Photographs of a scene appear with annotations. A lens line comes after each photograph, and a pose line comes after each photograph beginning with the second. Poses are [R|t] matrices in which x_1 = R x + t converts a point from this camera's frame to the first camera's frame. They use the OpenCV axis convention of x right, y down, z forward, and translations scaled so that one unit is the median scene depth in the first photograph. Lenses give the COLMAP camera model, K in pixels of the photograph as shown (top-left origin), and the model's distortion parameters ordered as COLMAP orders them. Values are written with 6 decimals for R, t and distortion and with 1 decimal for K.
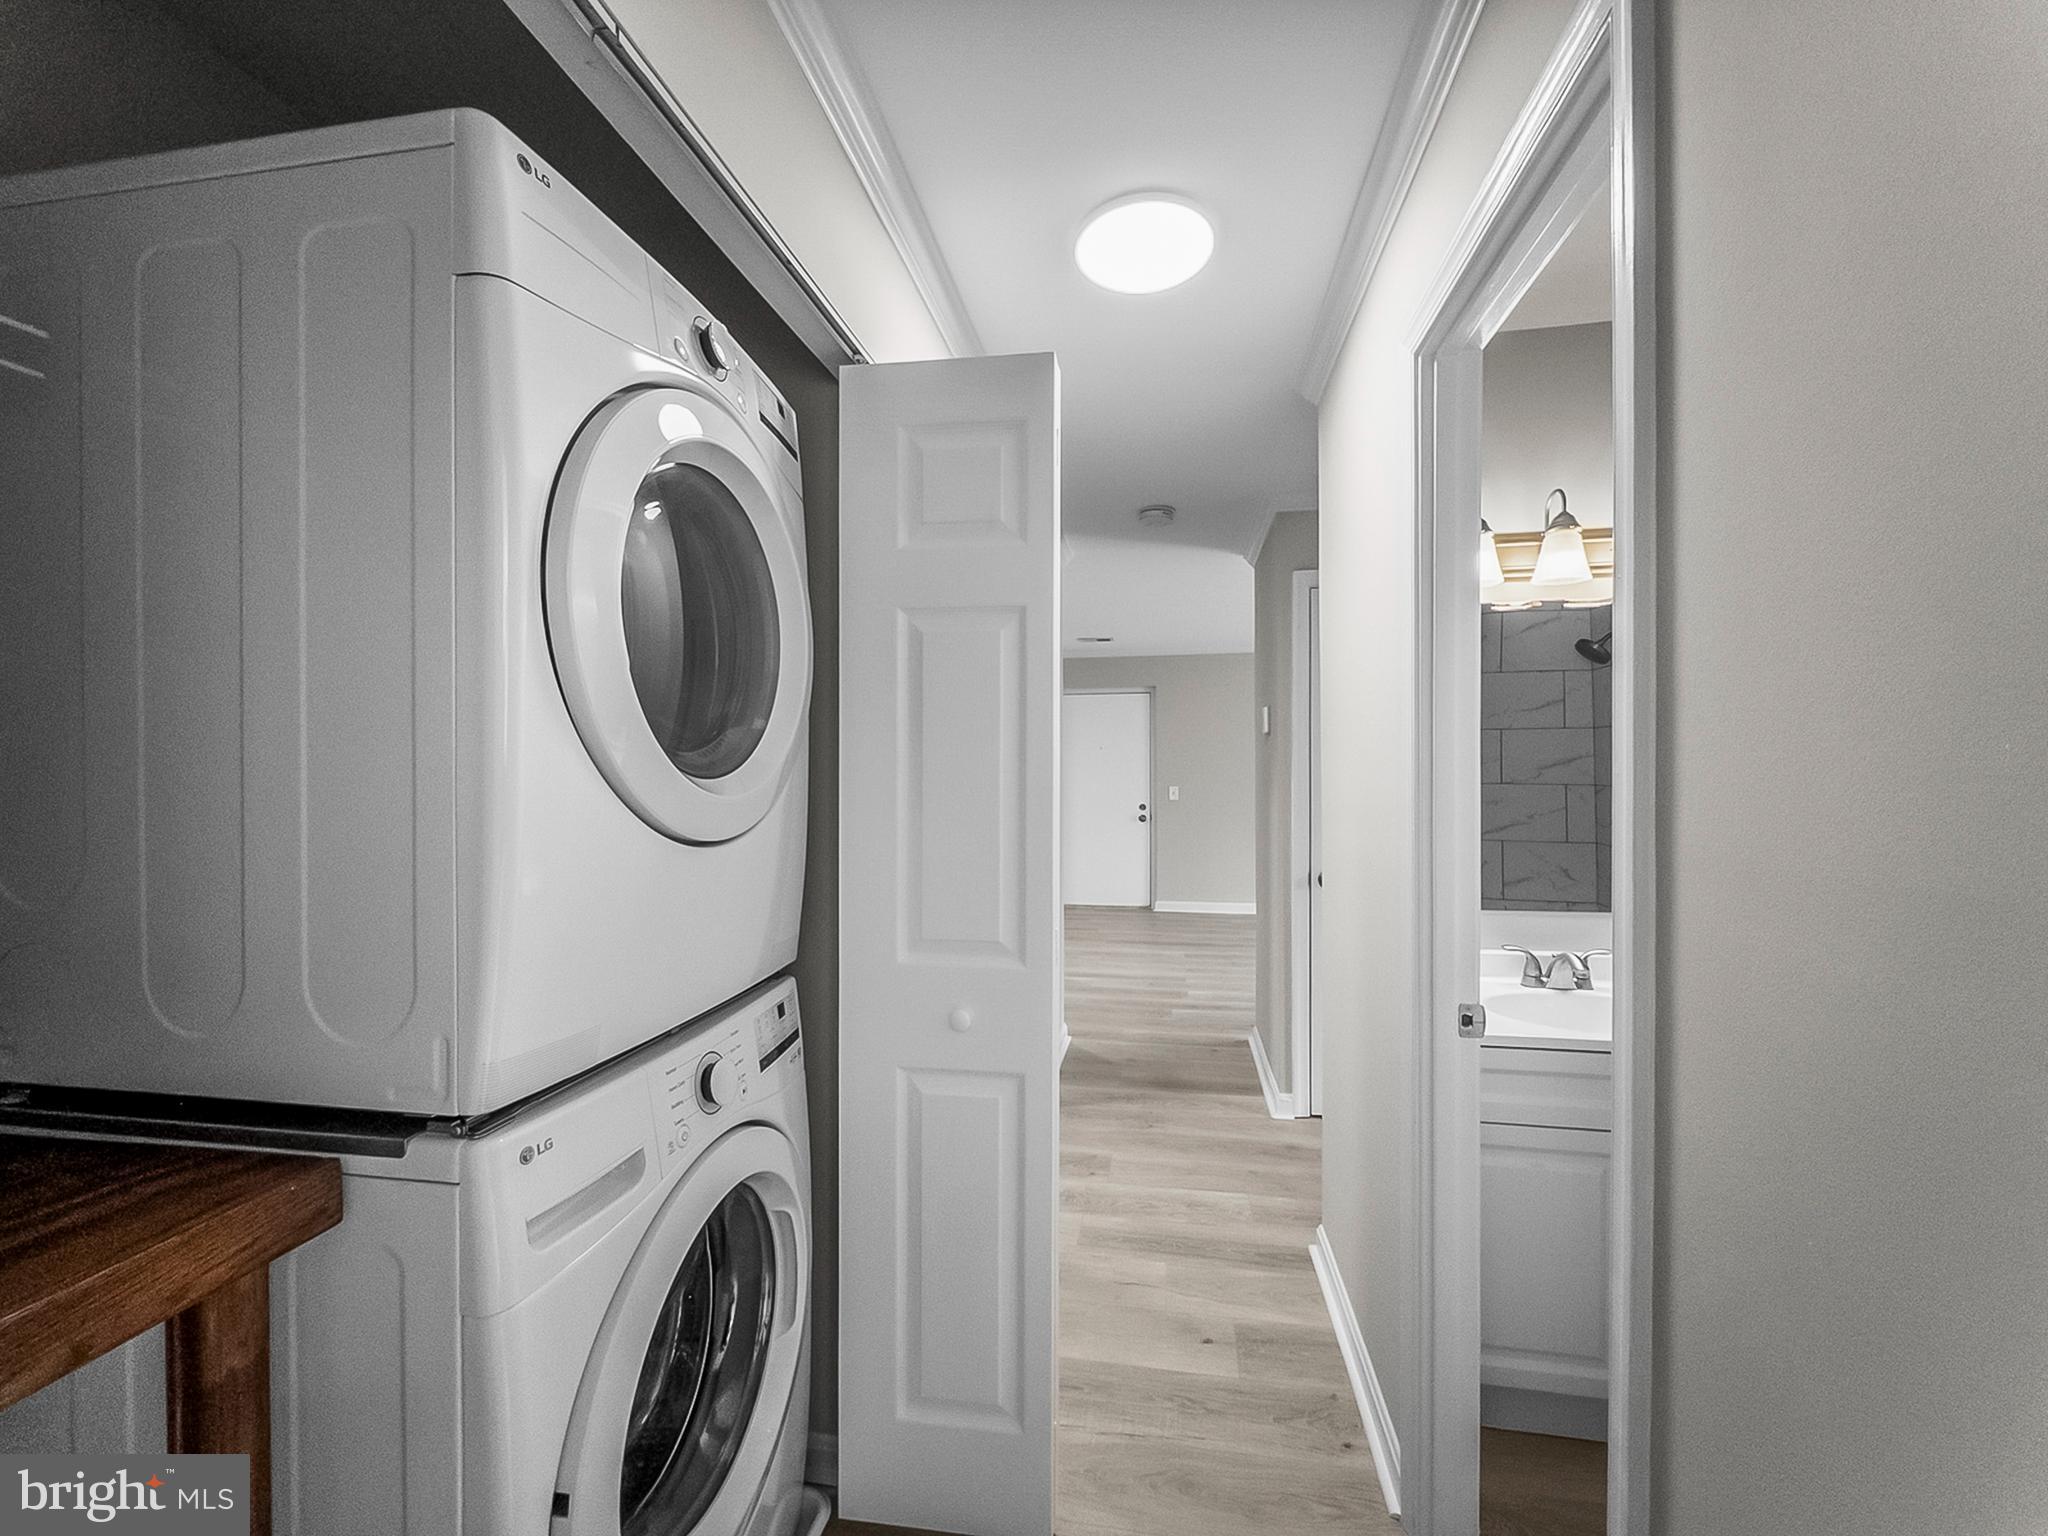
lens RADIAL K [[825.7, 0, 1019.4], [0, 825.7, 776.2], [0, 0, 1]] dist [0.000206, 0.000076]
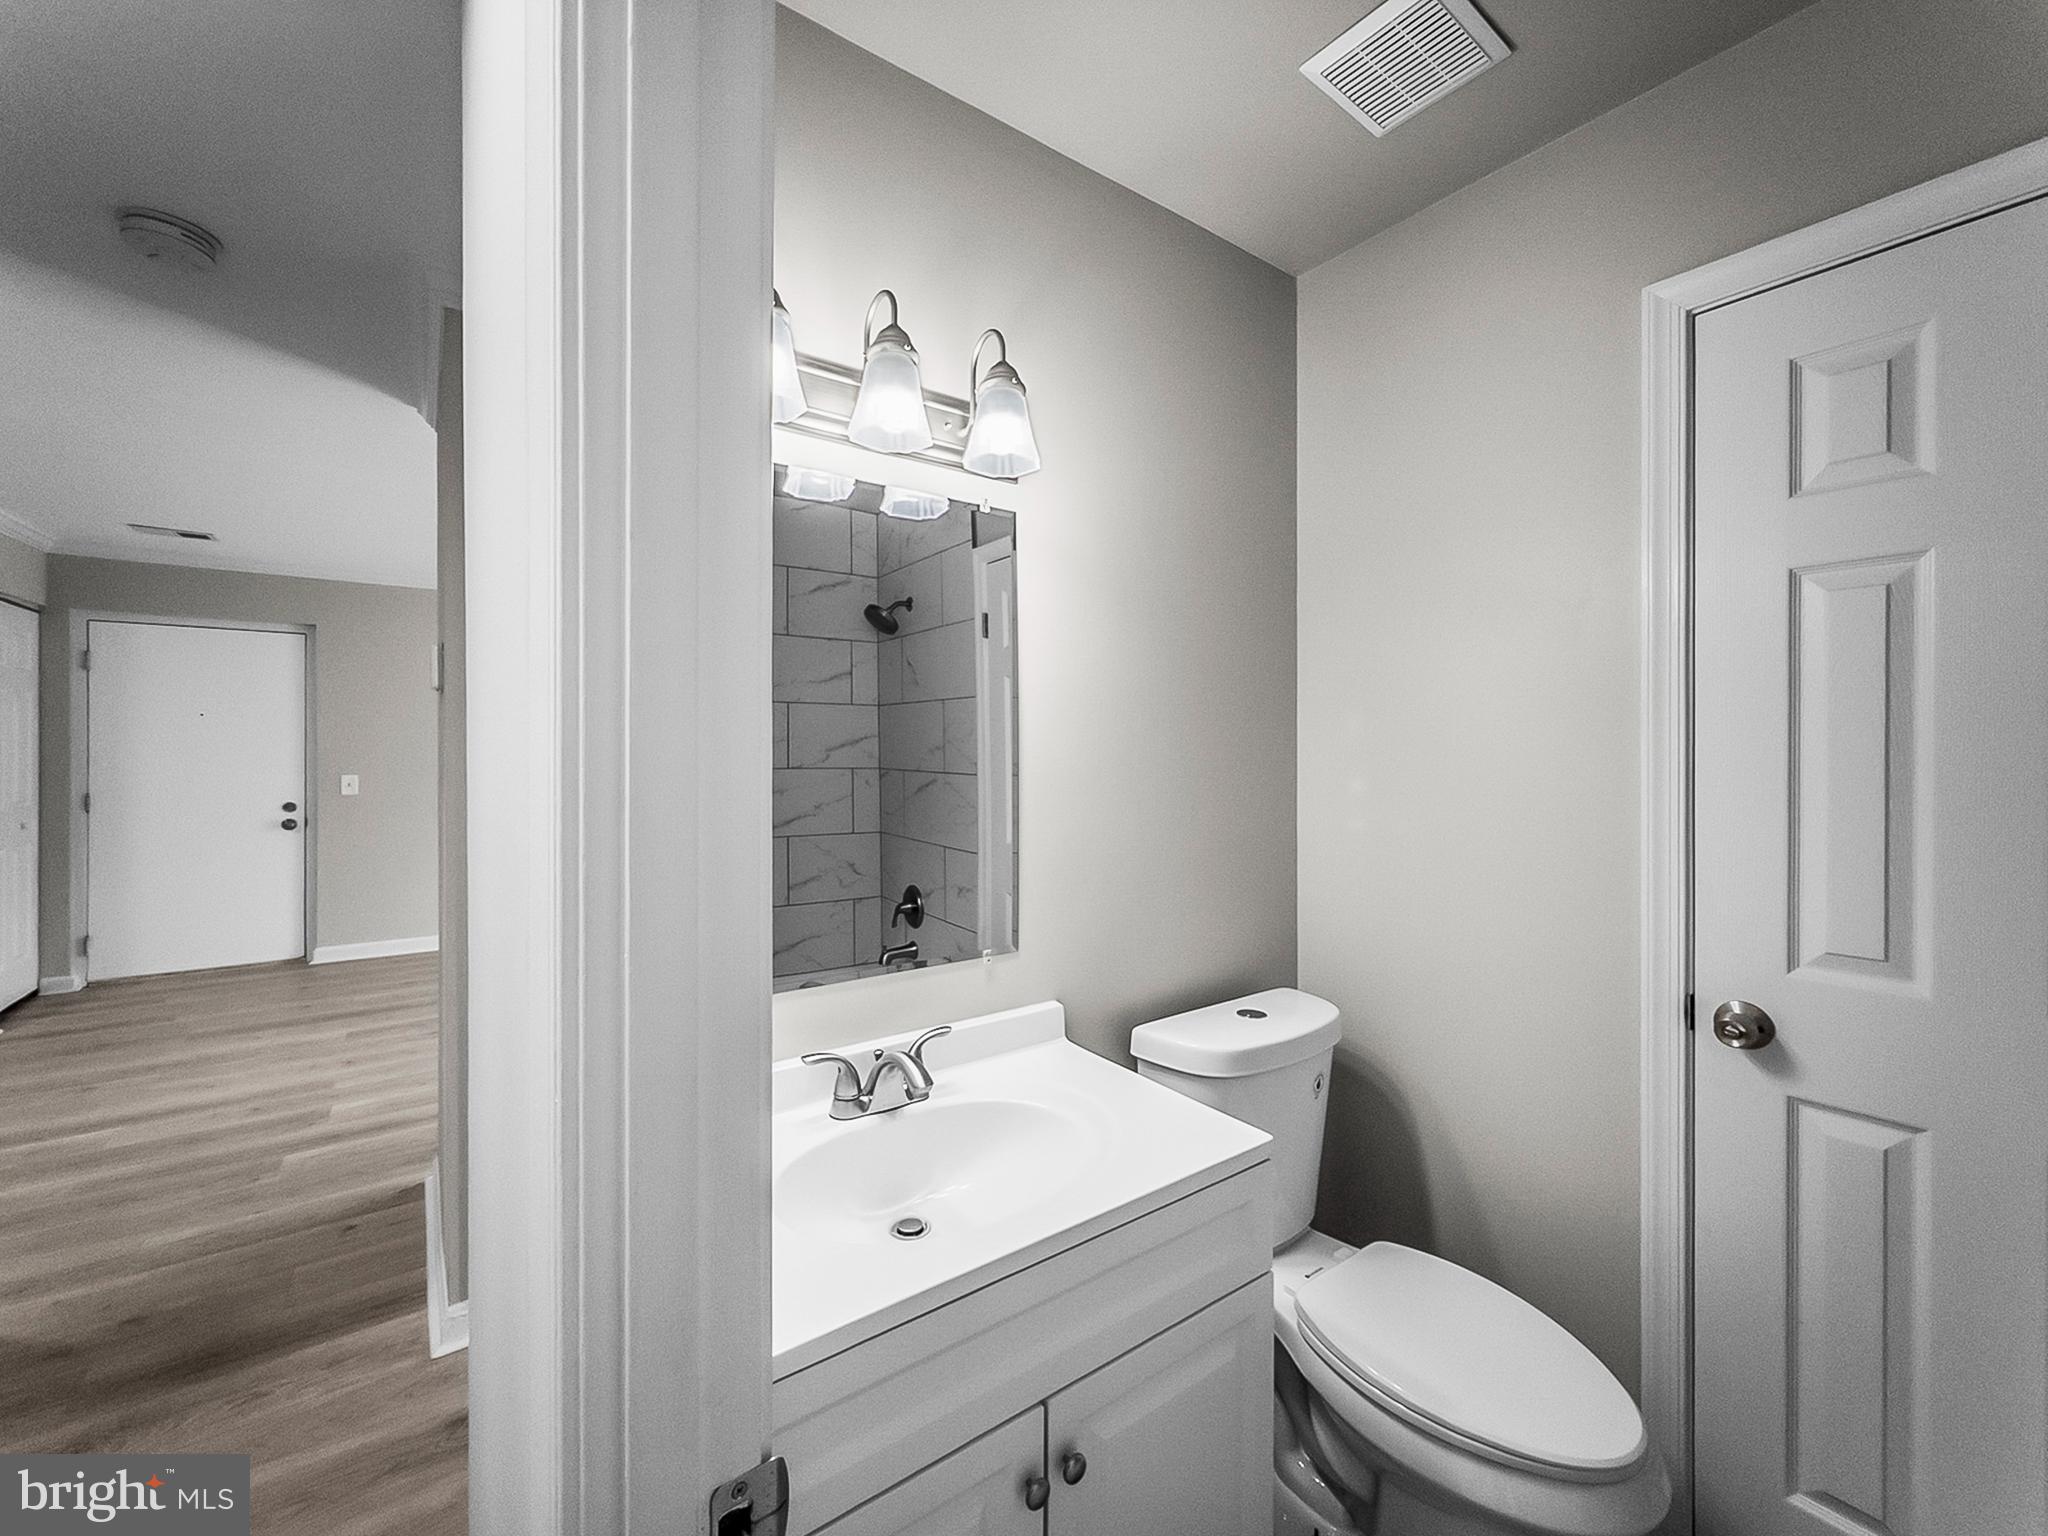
lens RADIAL K [[813.1, 0, 1046.5], [0, 813.1, 749.1], [0, 0, 1]] dist [-0.012621, -0.000040]
pose [[0.663524, 0.005416, 0.748136, 0.133770], [0.002826, 0.999949, -0.009745, -0.001237], [-0.748150, 0.008580, 0.663474, 0.242048]]
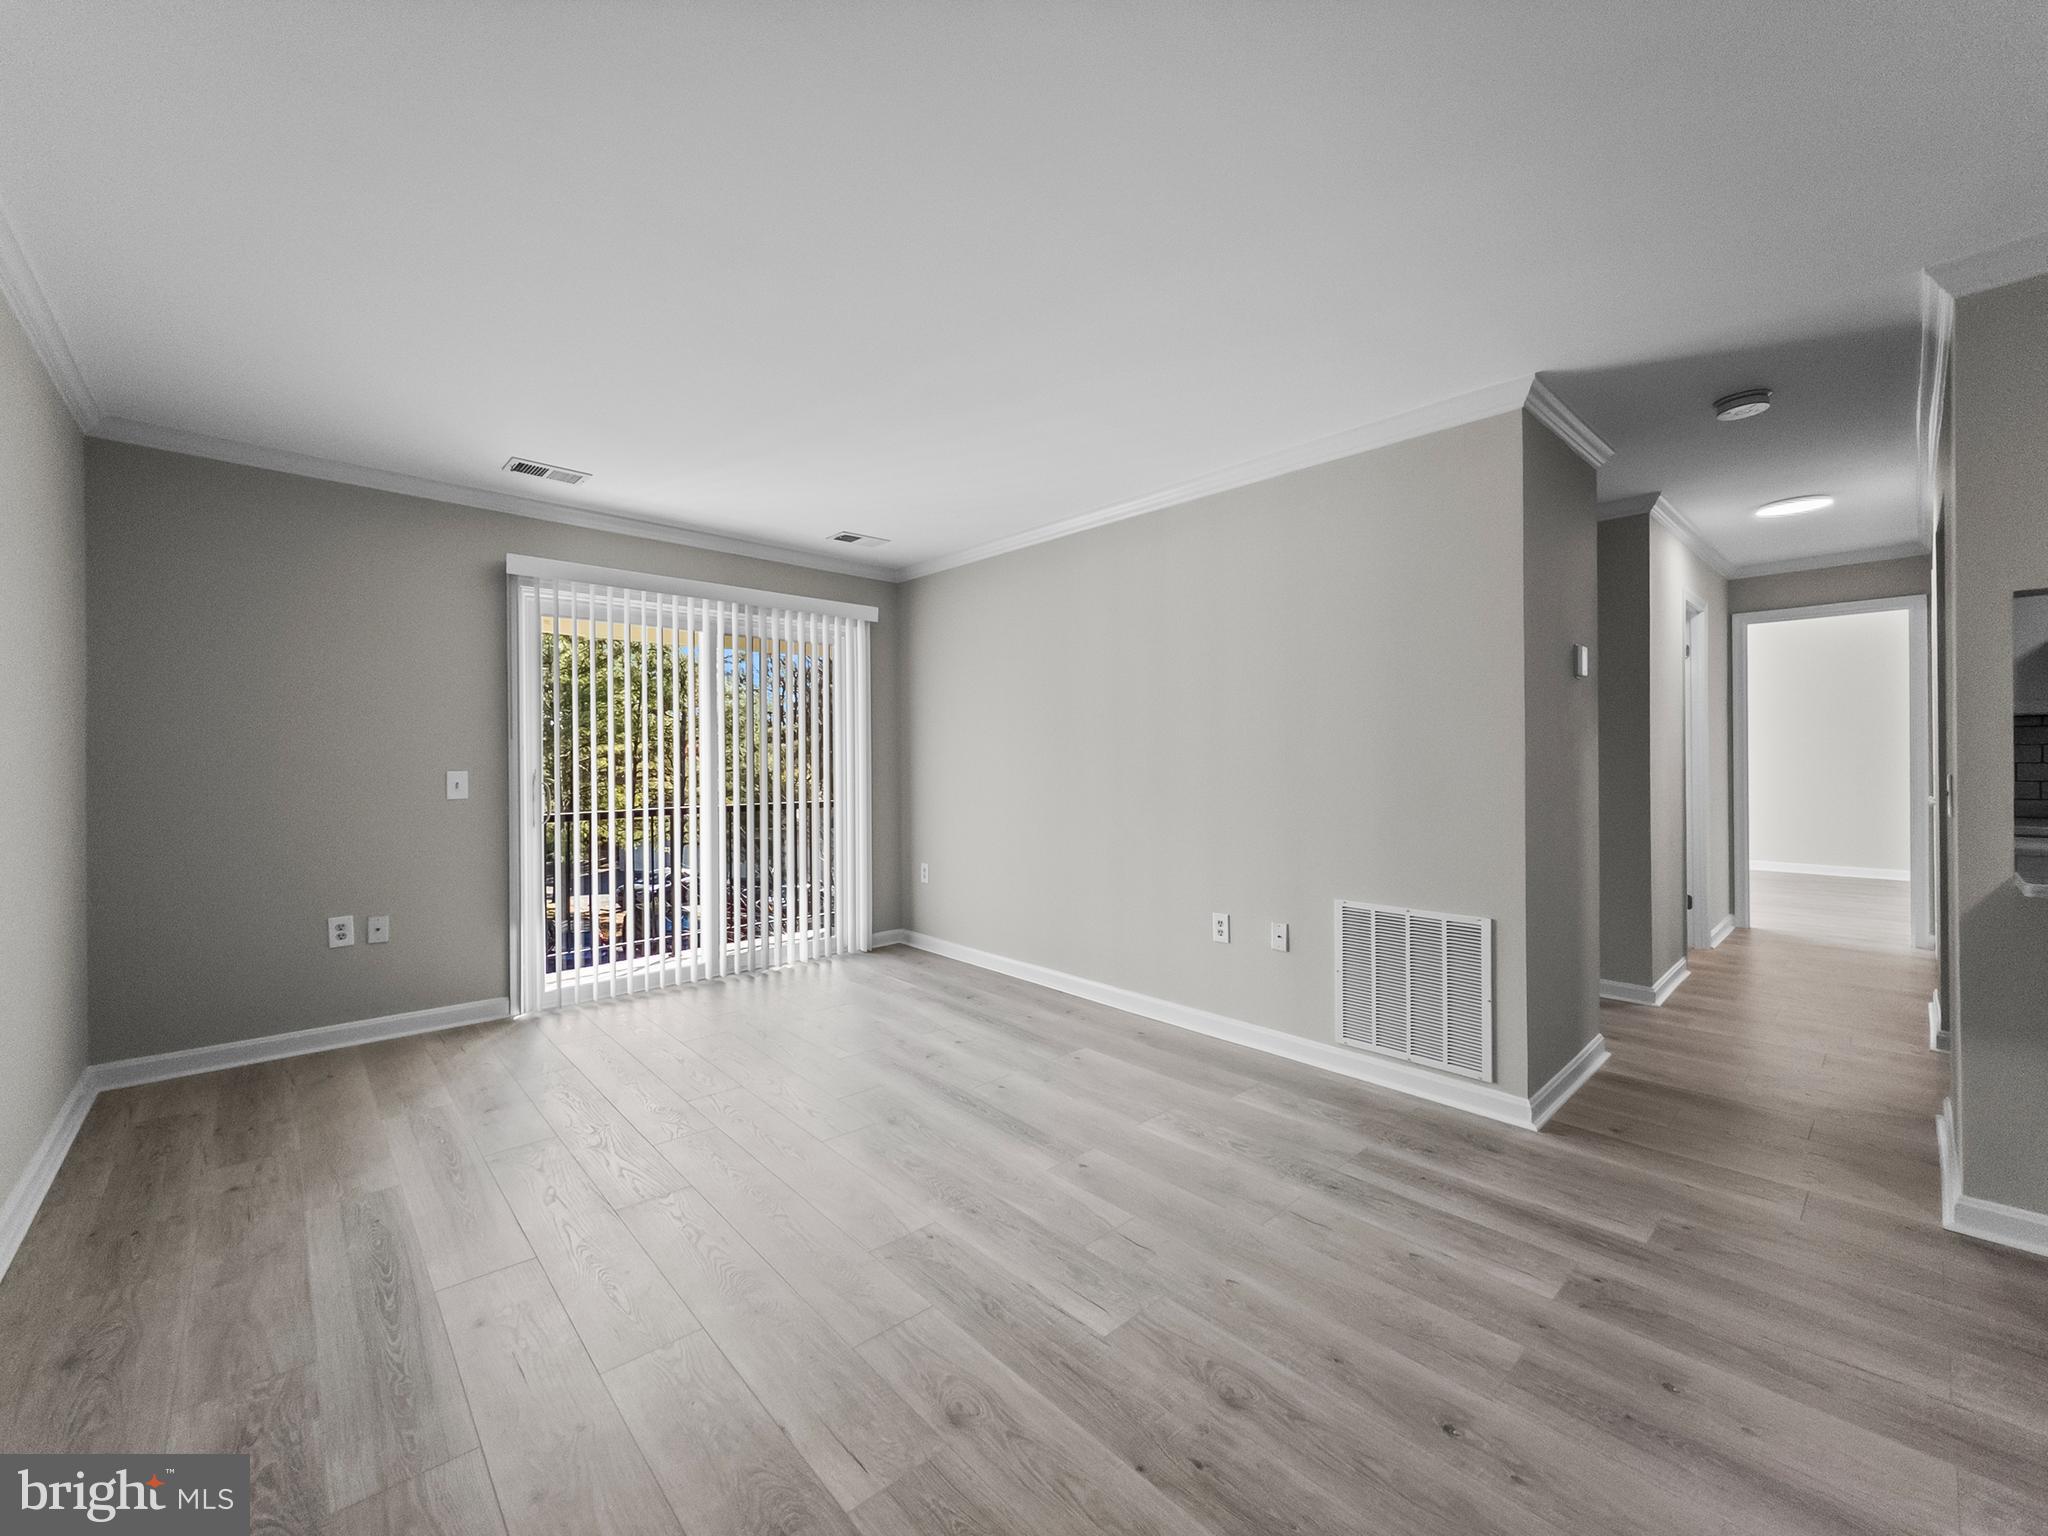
lens RADIAL K [[824.3, 0, 1029.5], [0, 824.3, 760.4], [0, 0, 1]] dist [-0.001528, 0.000069]
pose [[-0.801351, 0.011110, 0.598092, 0.210928], [0.019436, 0.999783, 0.007470, 0.019220], [-0.597879, 0.017610, -0.801393, 1.776240]]
